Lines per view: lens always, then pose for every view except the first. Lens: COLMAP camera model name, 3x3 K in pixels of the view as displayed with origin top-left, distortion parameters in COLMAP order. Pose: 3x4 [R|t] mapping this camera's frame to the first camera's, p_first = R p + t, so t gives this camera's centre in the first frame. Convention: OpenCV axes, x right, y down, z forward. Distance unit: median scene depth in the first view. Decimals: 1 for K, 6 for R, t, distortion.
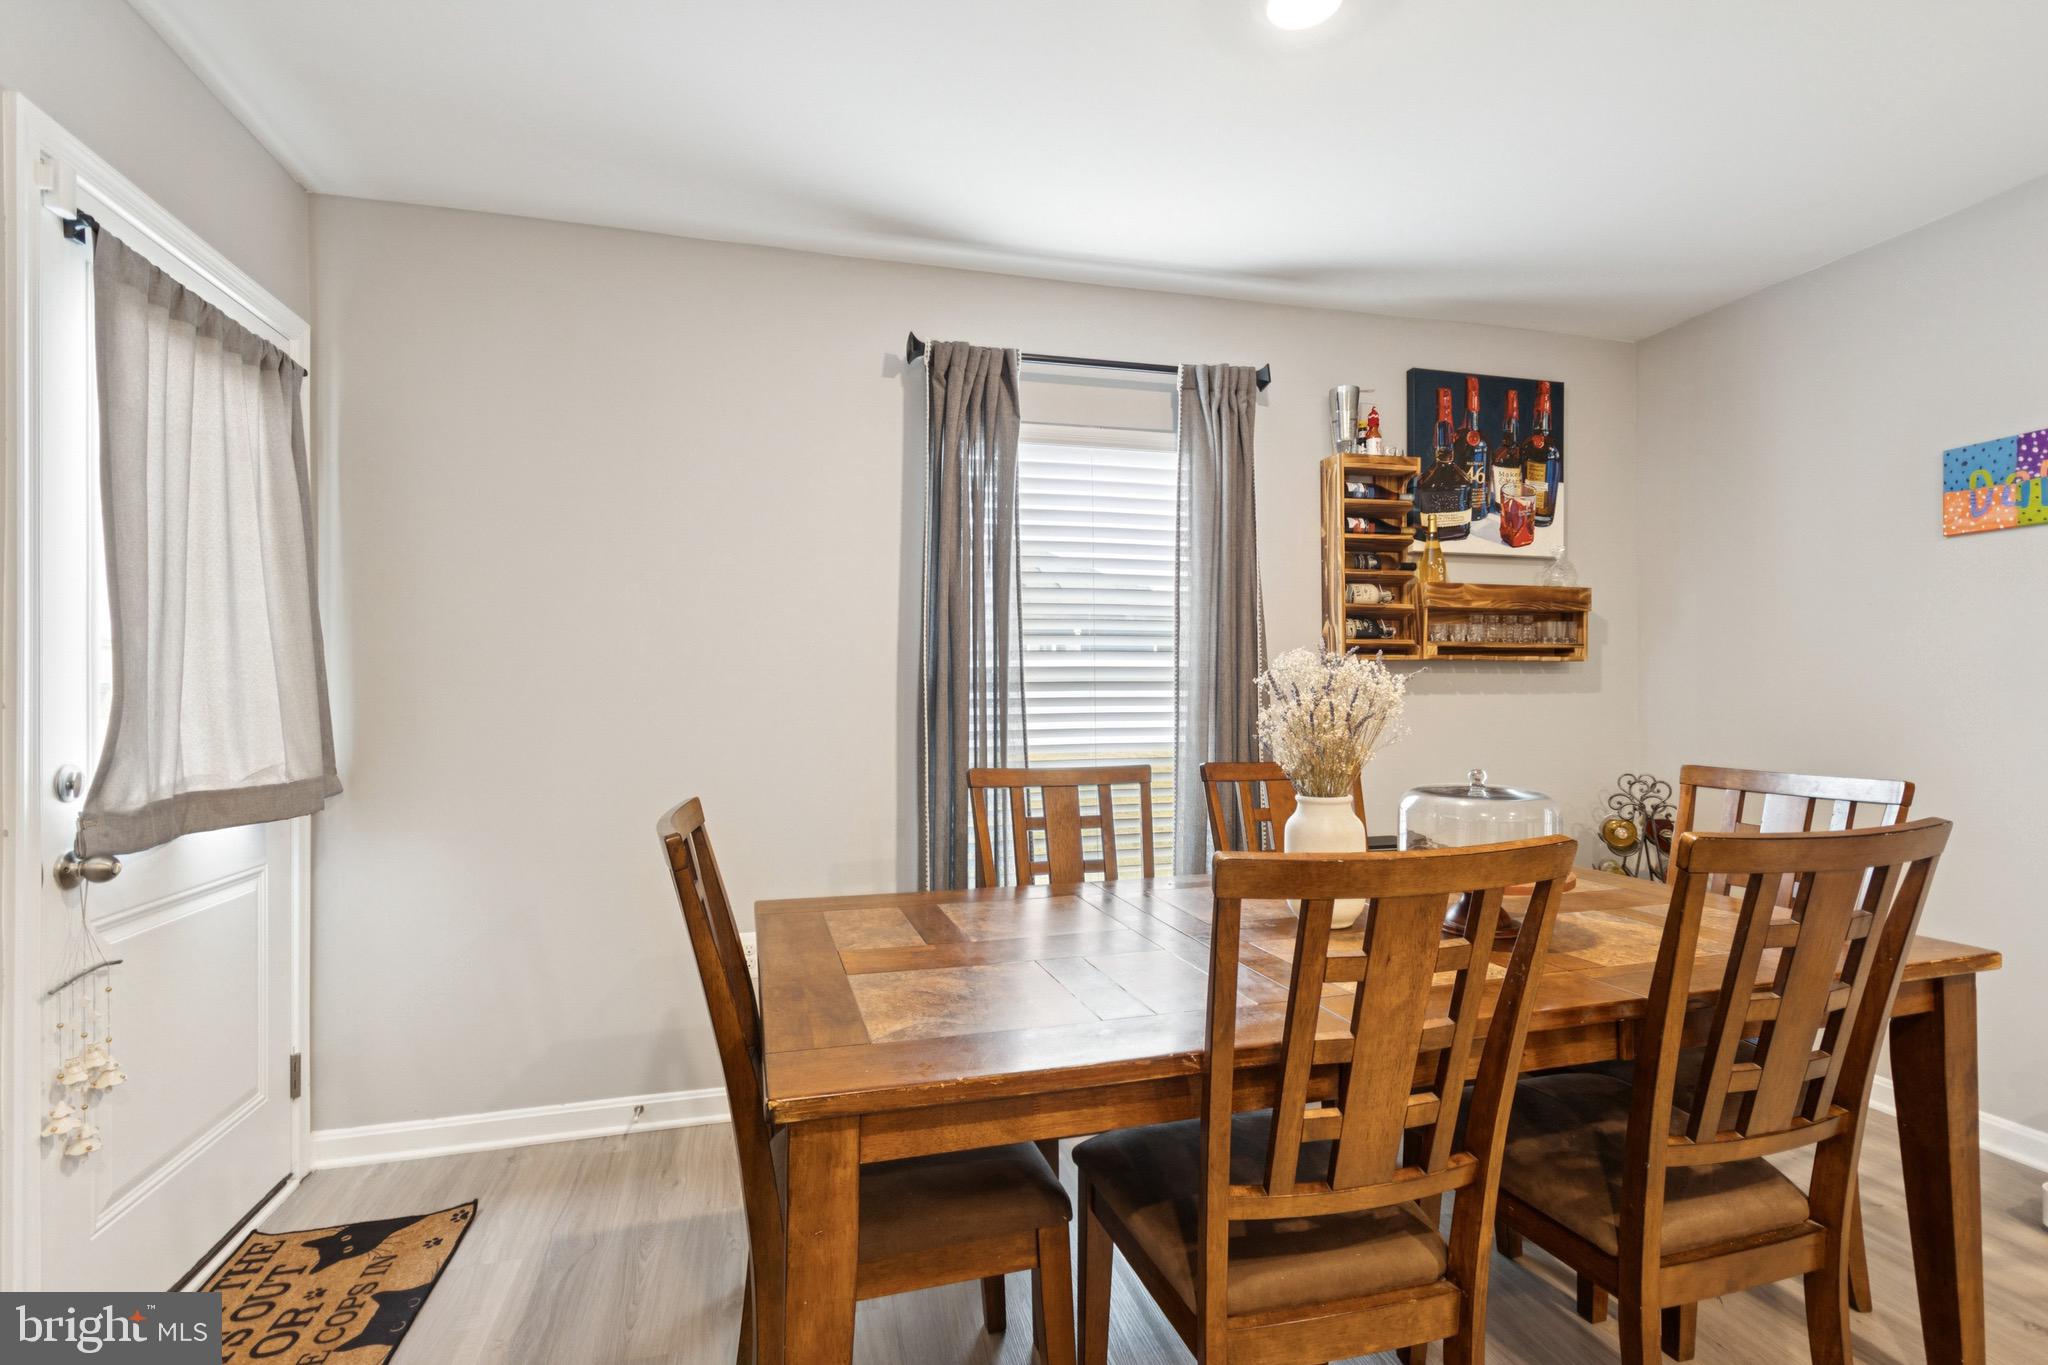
lens RADIAL K [[944.9, 0, 1025.5], [0, 944.9, 694.6], [0, 0, 1]] dist [0.002604, 0.000858]
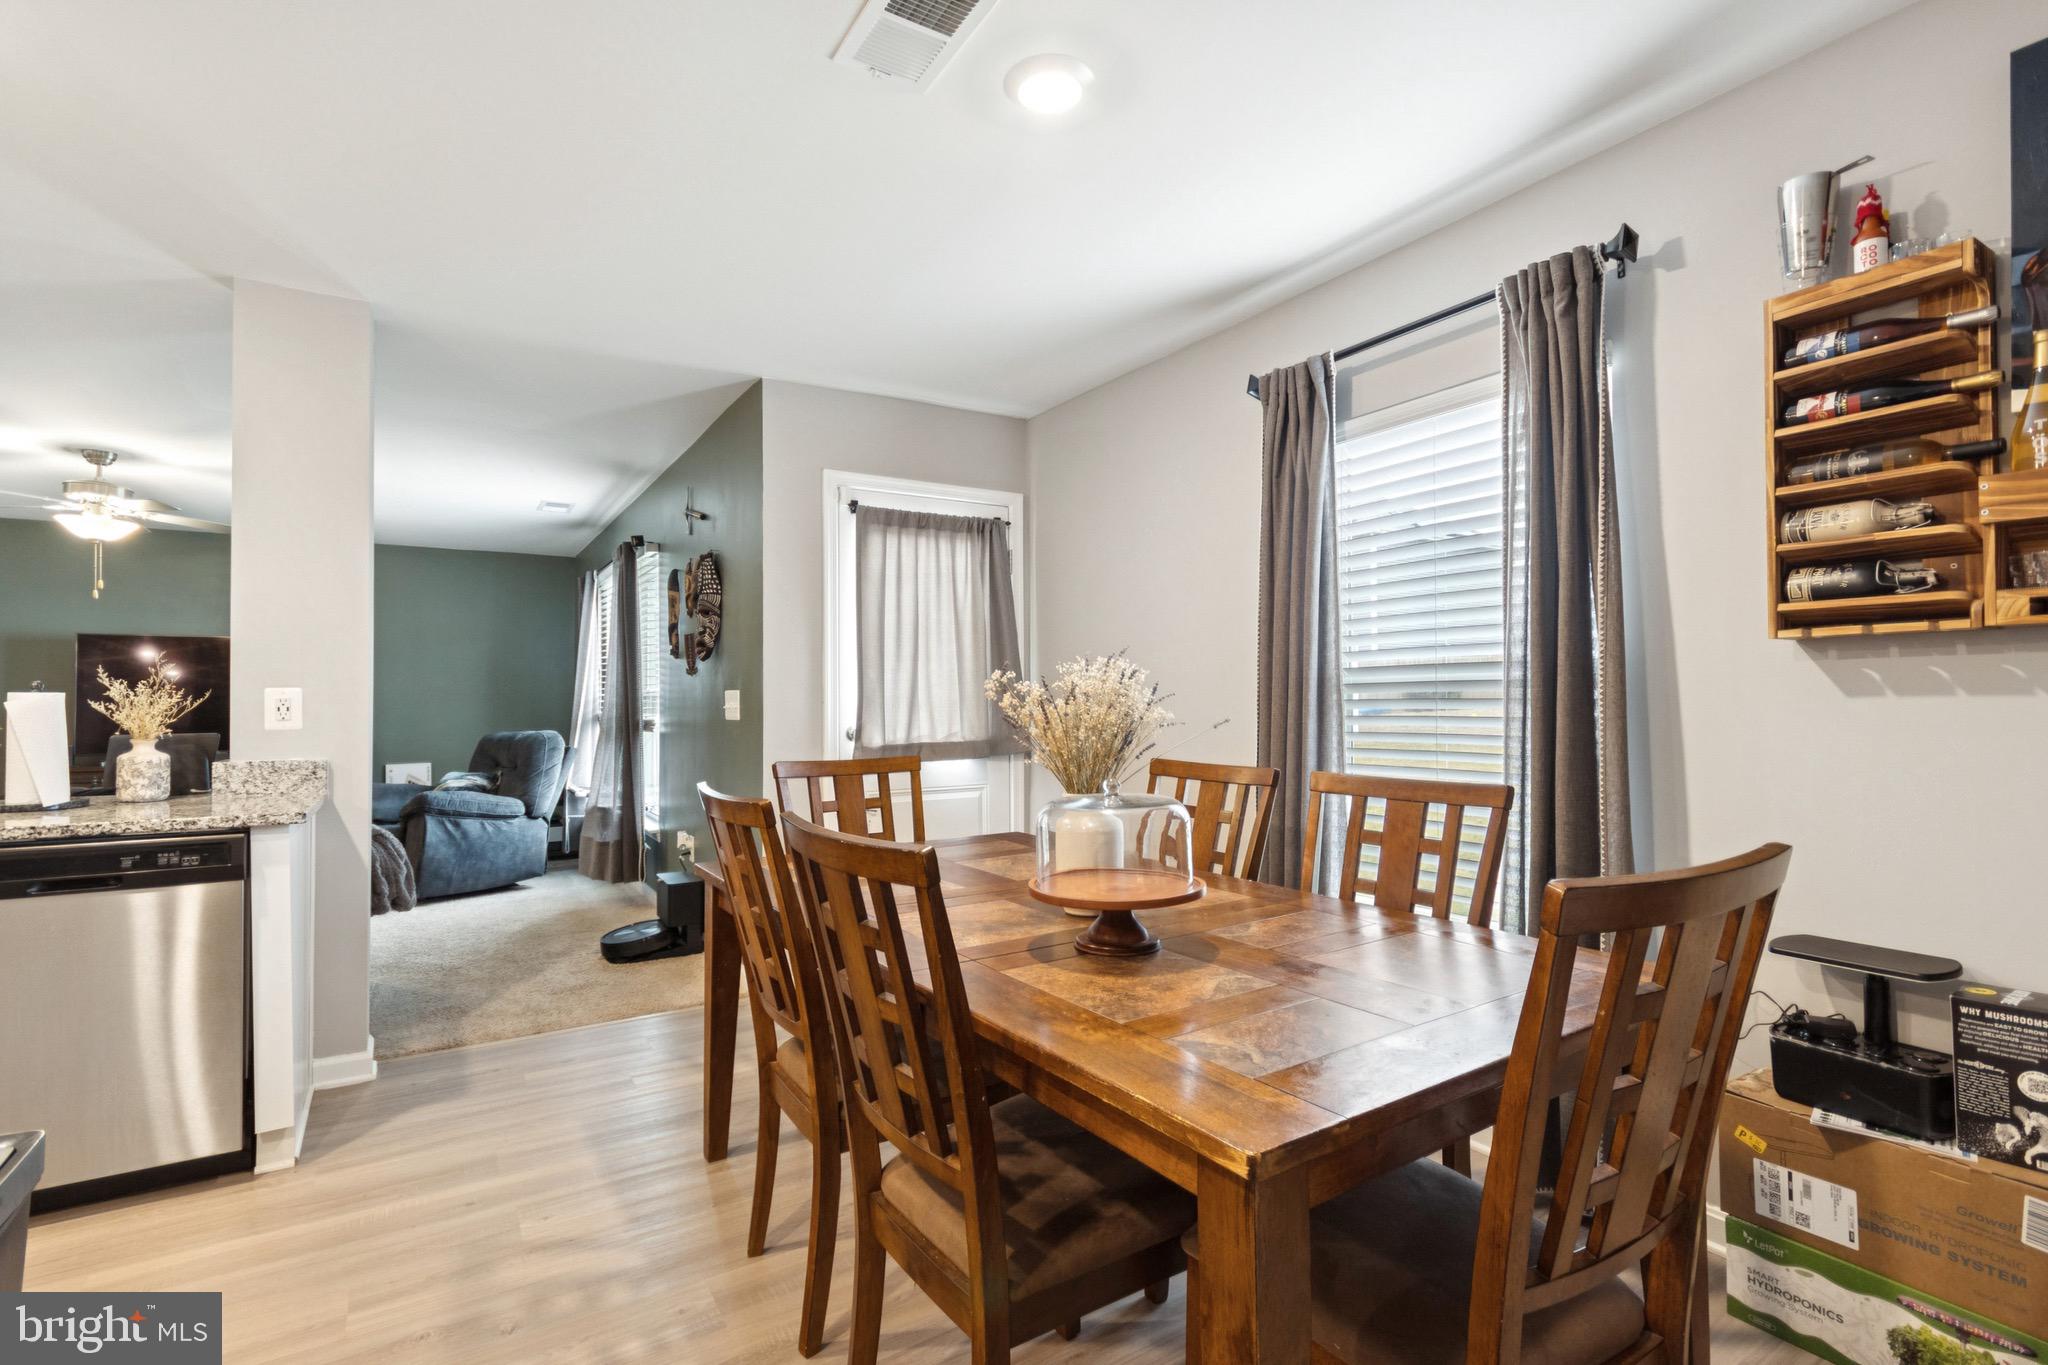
lens RADIAL K [[976.9, 0, 1020.2], [0, 976.9, 686.6], [0, 0, 1]] dist [0.004788, 0.001035]
pose [[0.302132, -0.016396, -0.953125, 0.764713], [-0.001198, 0.999845, -0.017580, 0.005258], [0.953265, 0.006454, 0.302065, 0.338034]]
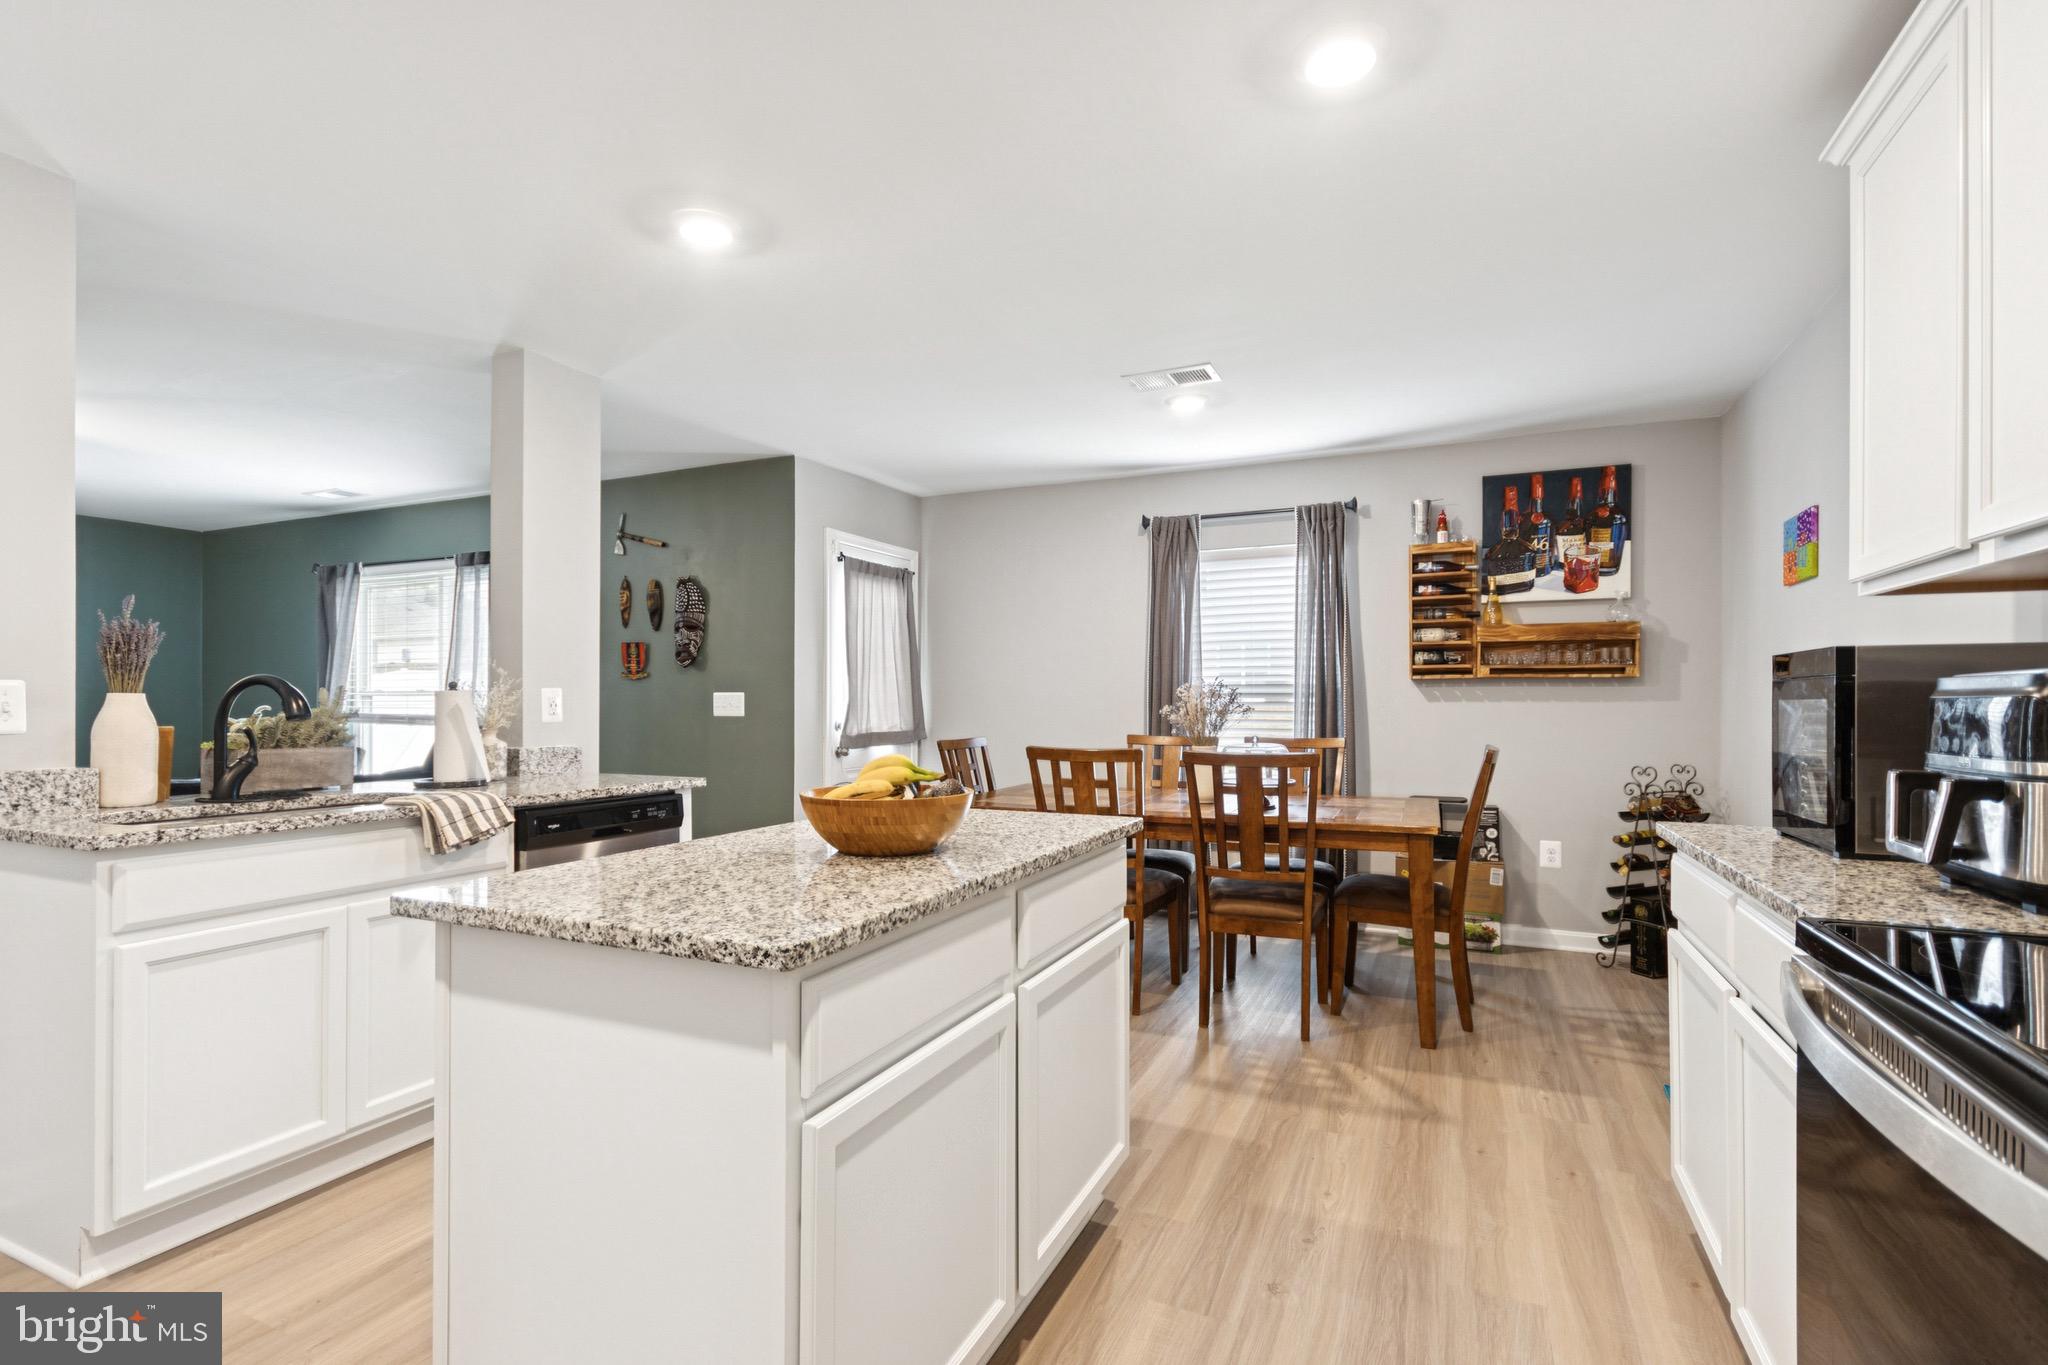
lens RADIAL K [[944.9, 0, 1025.5], [0, 944.9, 694.6], [0, 0, 1]] dist [0.002604, 0.000858]
pose [[0.774659, 0.000367, -0.632379, 0.800135], [-0.005579, 0.999965, -0.006254, 0.002000], [0.632354, 0.008373, 0.774634, -0.576233]]
